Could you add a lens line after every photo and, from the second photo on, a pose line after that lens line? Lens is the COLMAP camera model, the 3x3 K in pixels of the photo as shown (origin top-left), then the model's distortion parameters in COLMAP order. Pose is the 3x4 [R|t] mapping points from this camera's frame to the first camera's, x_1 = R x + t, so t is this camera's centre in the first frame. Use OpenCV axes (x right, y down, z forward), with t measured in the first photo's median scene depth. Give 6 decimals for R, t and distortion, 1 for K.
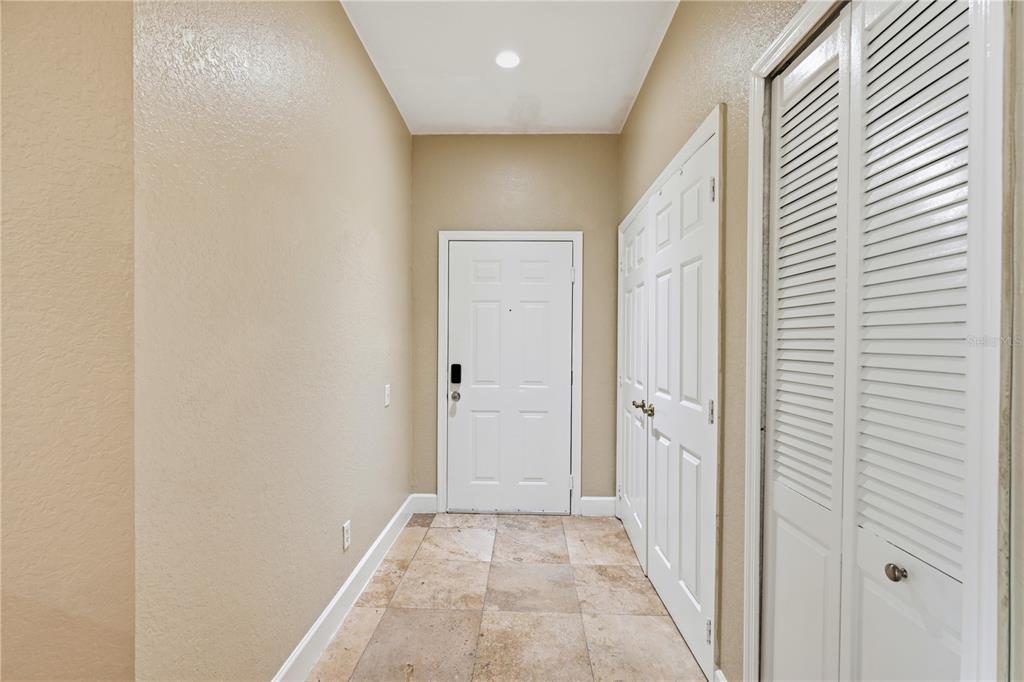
lens RADIAL K [[407.4, 0, 511.5], [0, 407.4, 342.4], [0, 0, 1]] dist [-0.003418, 0.000494]
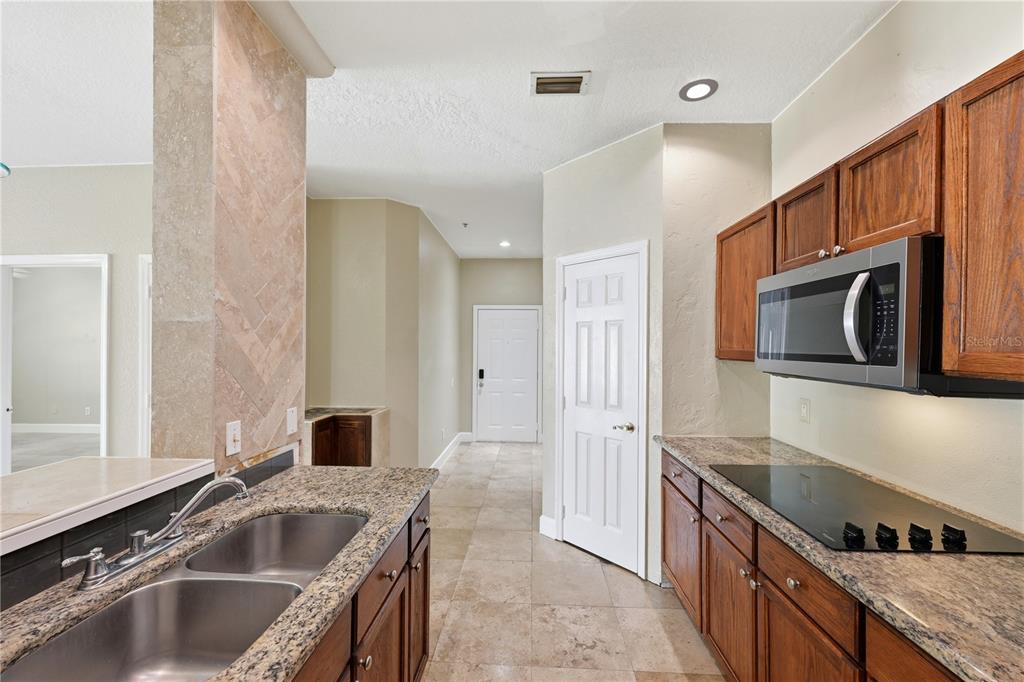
lens RADIAL K [[407.4, 0, 513.9], [0, 407.4, 344.8], [0, 0, 1]] dist [-0.003418, 0.000494]
pose [[0.999823, -0.000595, -0.018790, 0.066998], [0.000549, 0.999997, -0.002458, -0.065432], [0.018791, 0.002448, 0.999820, -1.059112]]
